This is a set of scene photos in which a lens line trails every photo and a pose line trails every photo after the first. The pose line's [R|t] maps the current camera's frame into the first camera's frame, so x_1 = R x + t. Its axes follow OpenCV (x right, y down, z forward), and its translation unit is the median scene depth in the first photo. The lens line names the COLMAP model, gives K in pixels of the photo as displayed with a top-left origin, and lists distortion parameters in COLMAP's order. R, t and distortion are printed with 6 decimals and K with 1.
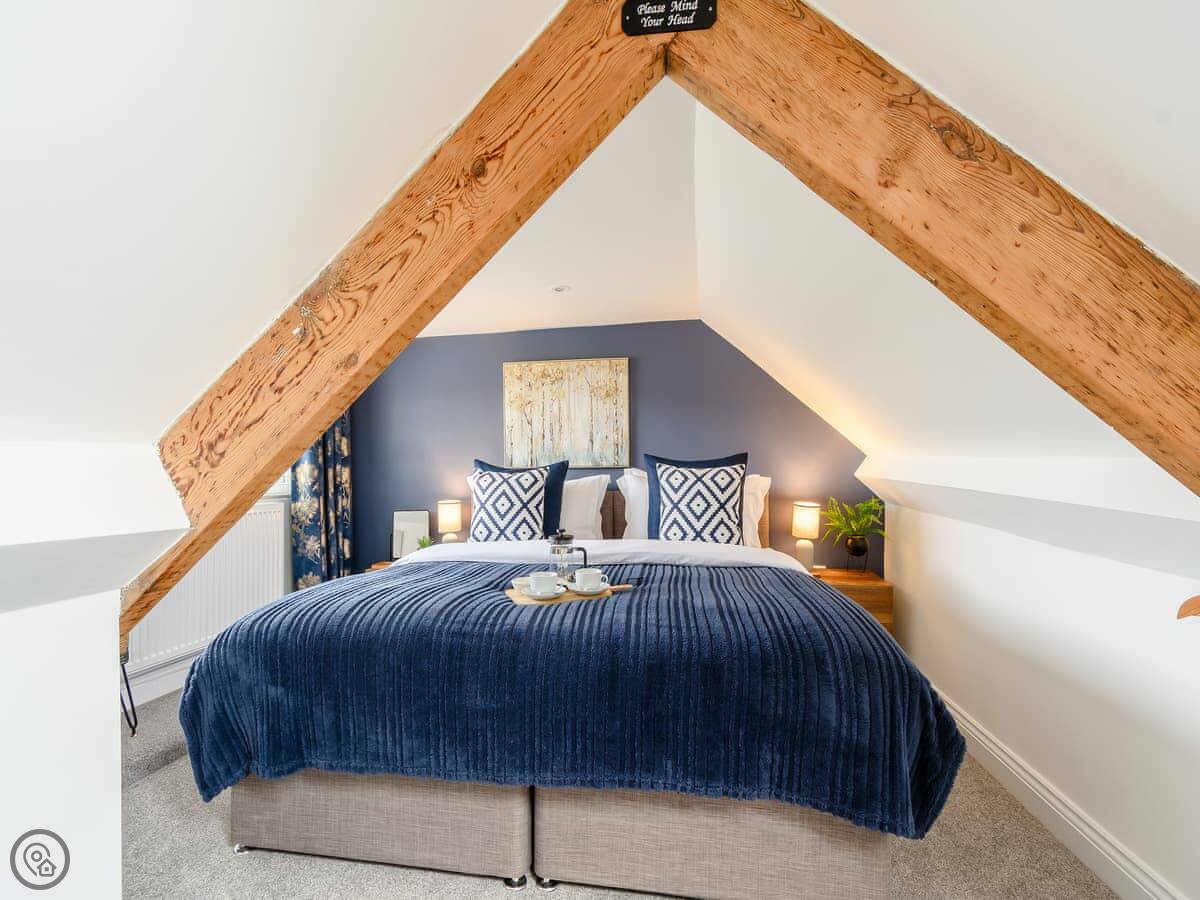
lens RADIAL K [[543.2, 0, 600.2], [0, 543.2, 457.2], [0, 0, 1]] dist [0.000876, 0.000418]
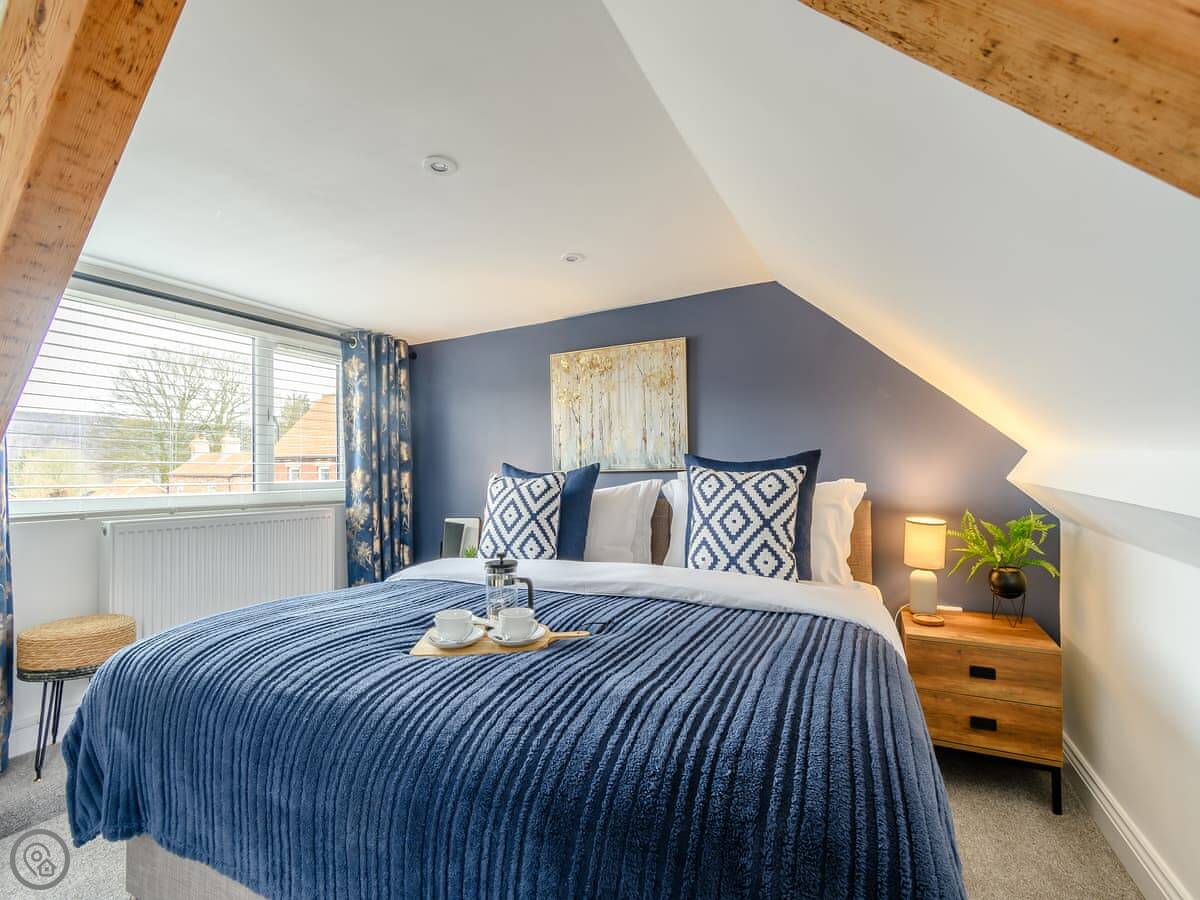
lens RADIAL K [[543.2, 0, 600.7], [0, 543.2, 457.0], [0, 0, 1]] dist [0.000876, 0.000418]
pose [[0.954036, -0.014869, -0.299321, 0.191648], [0.014465, 0.999889, -0.003567, -0.000200], [0.299341, -0.000926, 0.954146, 0.194211]]
